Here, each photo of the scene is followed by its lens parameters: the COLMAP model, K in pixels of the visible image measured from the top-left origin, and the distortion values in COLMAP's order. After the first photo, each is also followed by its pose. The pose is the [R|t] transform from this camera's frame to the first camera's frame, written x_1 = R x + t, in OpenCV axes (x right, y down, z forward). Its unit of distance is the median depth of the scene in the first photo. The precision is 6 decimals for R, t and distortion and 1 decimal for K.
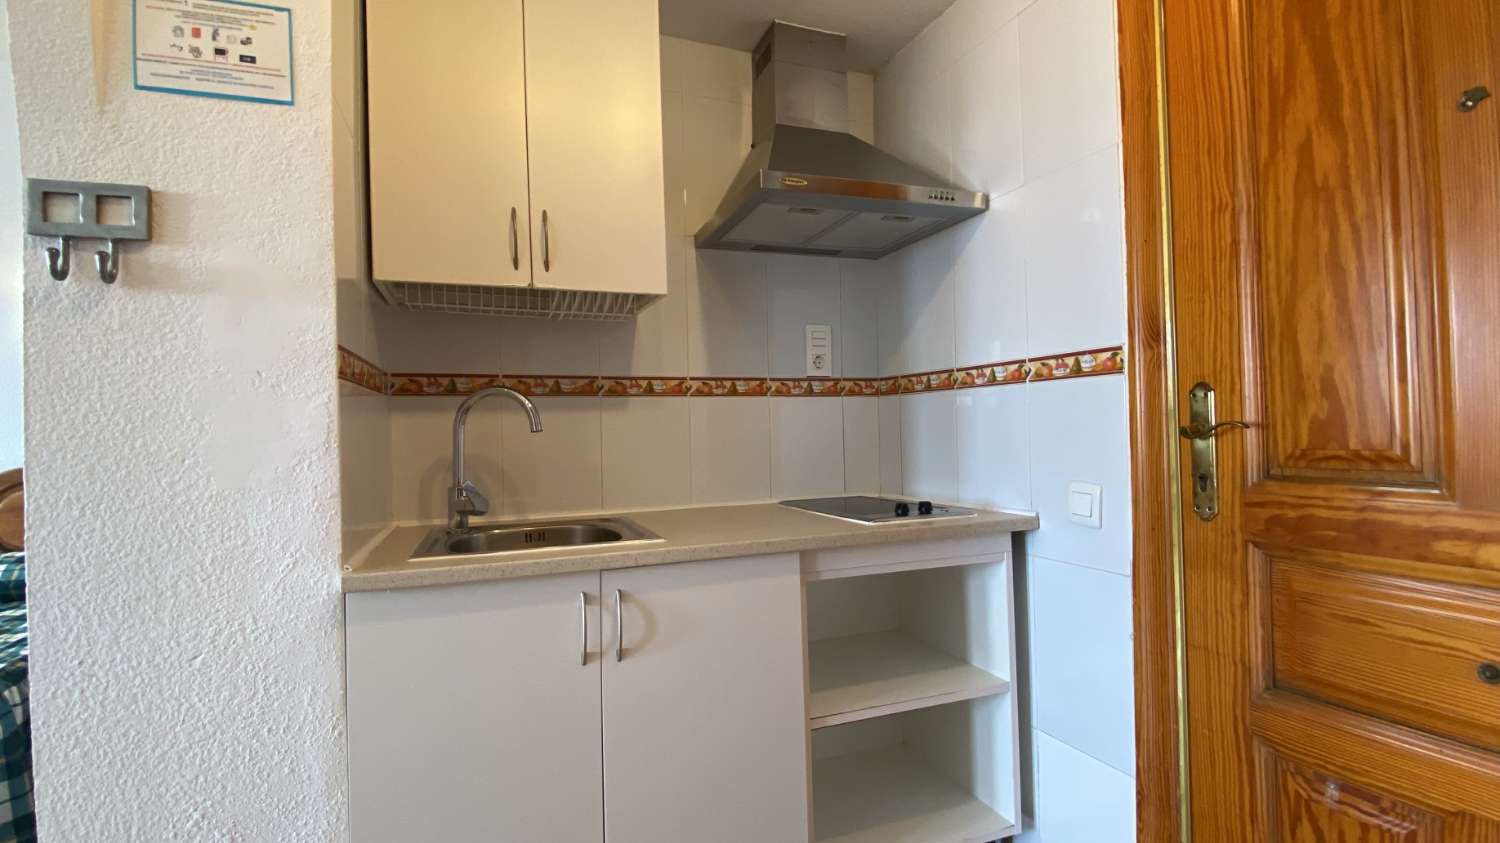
lens RADIAL K [[682.7, 0, 744.9], [0, 682.7, 423.4], [0, 0, 1]] dist [0.028241, -0.026048]
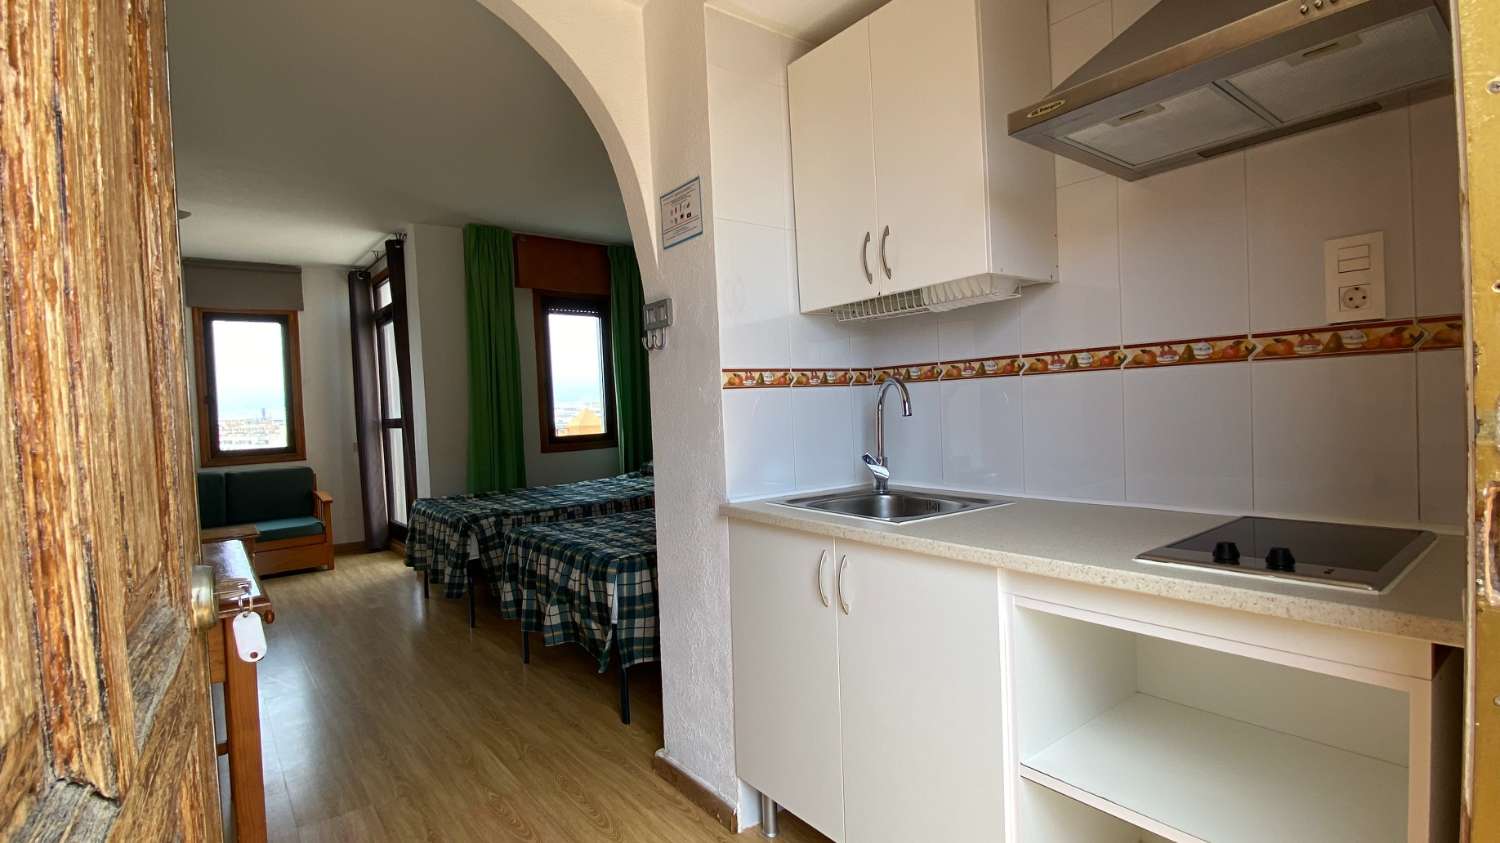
lens RADIAL K [[695.4, 0, 740.5], [0, 695.4, 419.8], [0, 0, 1]] dist [0.029435, -0.026478]
pose [[0.269288, 0.032707, -0.962504, 0.724014], [0.045230, 0.997891, 0.046564, -0.046138], [0.961997, -0.056073, 0.267240, 0.399407]]
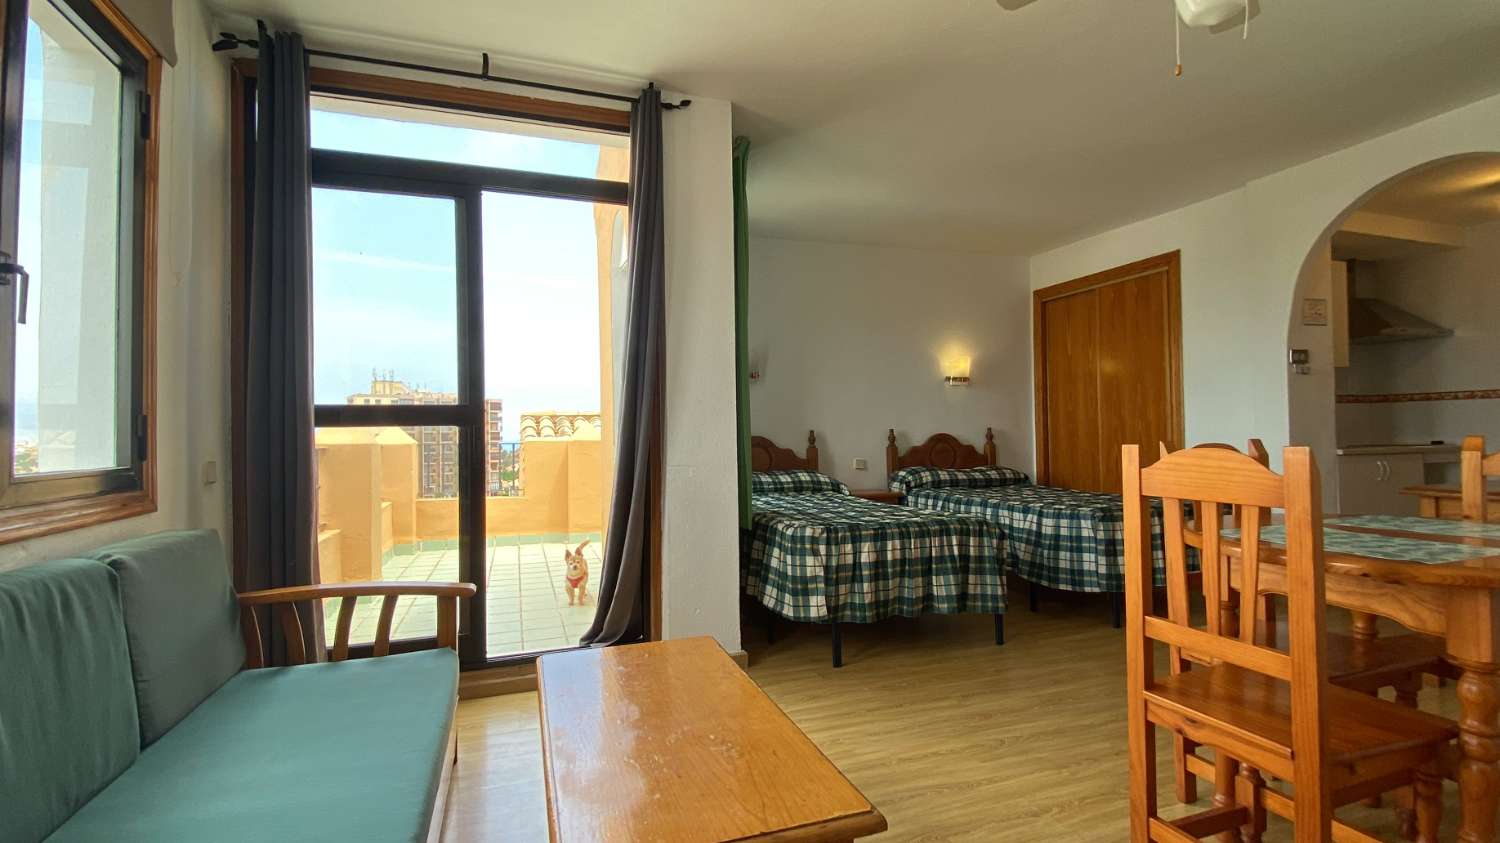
lens RADIAL K [[674.5, 0, 750.0], [0, 674.5, 421.5], [0, 0, 1]] dist [0.026831, -0.025747]
pose [[0.998667, 0.007886, -0.051012, -2.450808], [-0.008528, 0.999887, -0.012392, 0.095472], [0.050908, 0.012811, 0.998621, -1.935971]]
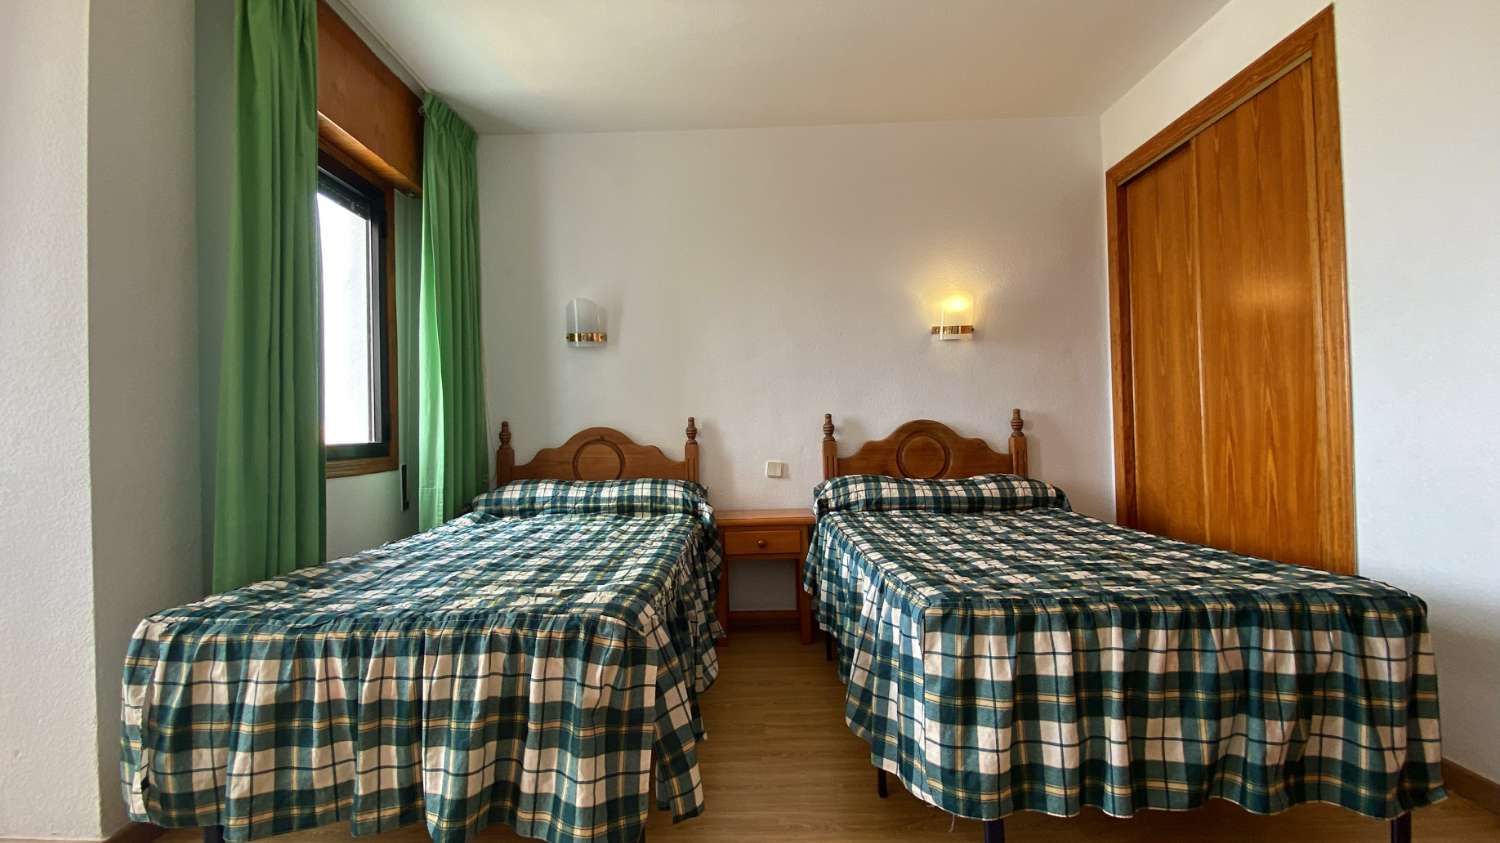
lens RADIAL K [[682.7, 0, 744.9], [0, 682.7, 423.4], [0, 0, 1]] dist [0.028241, -0.026048]
pose [[0.924241, -0.004436, -0.381783, -1.333283], [0.005701, 0.999981, 0.002181, 0.108029], [0.381766, -0.004192, 0.924249, -0.620593]]
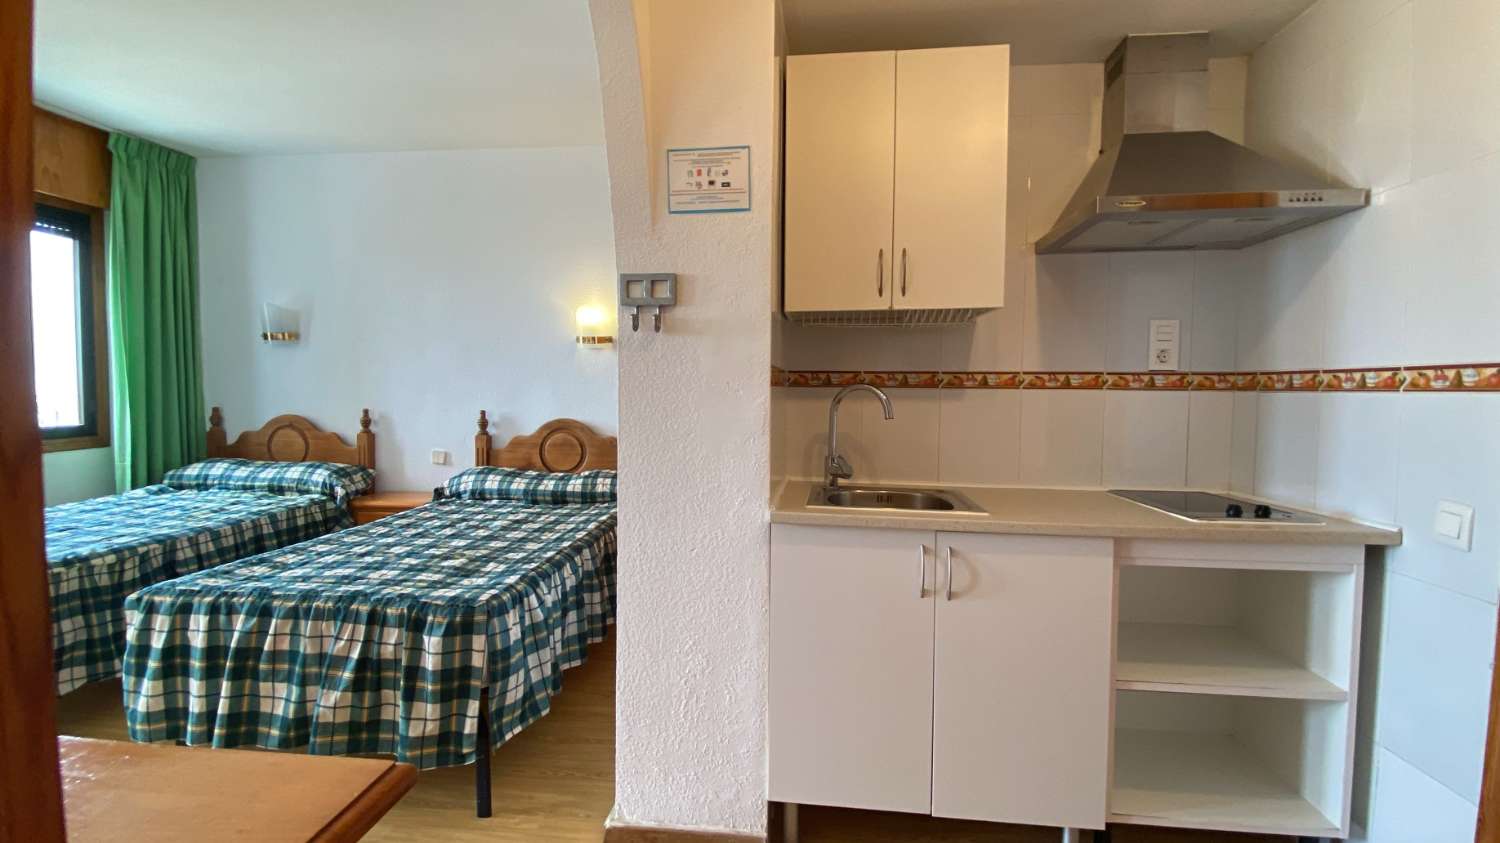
lens RADIAL K [[695.4, 0, 740.5], [0, 695.4, 419.8], [0, 0, 1]] dist [0.029435, -0.026478]
pose [[0.882691, 0.050946, -0.467185, 0.058072], [-0.025129, 0.997801, 0.061331, -0.056834], [0.469282, -0.042396, 0.882030, -0.283656]]
